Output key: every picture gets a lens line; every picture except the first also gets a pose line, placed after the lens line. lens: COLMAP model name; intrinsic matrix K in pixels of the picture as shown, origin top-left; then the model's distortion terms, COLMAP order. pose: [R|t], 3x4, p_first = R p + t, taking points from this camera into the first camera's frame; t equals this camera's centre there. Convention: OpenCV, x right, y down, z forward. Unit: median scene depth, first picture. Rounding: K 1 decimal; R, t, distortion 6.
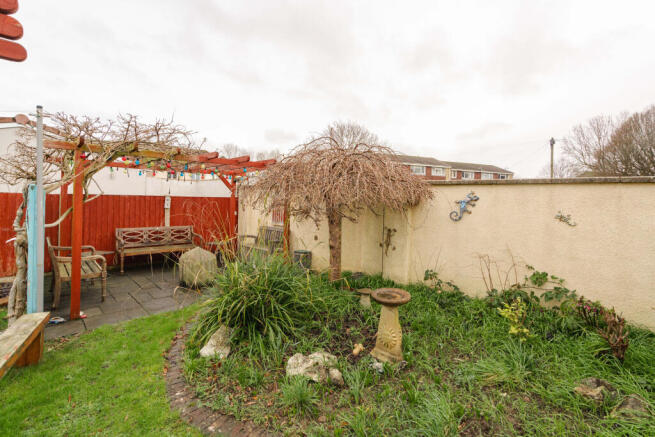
lens RADIAL K [[311.7, 0, 329.7], [0, 311.7, 200.0], [0, 0, 1]] dist [-0.009045, 0.003836]
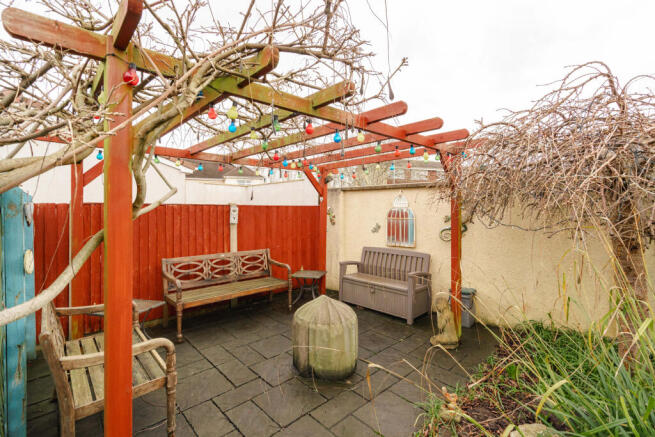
lens RADIAL K [[311.7, 0, 327.8], [0, 311.7, 215.6], [0, 0, 1]] dist [-0.009045, 0.003836]
pose [[0.999419, -0.018308, -0.028733, -0.321128], [0.018903, 0.999609, 0.020583, 0.000228], [0.028345, -0.021114, 0.999375, 0.374171]]
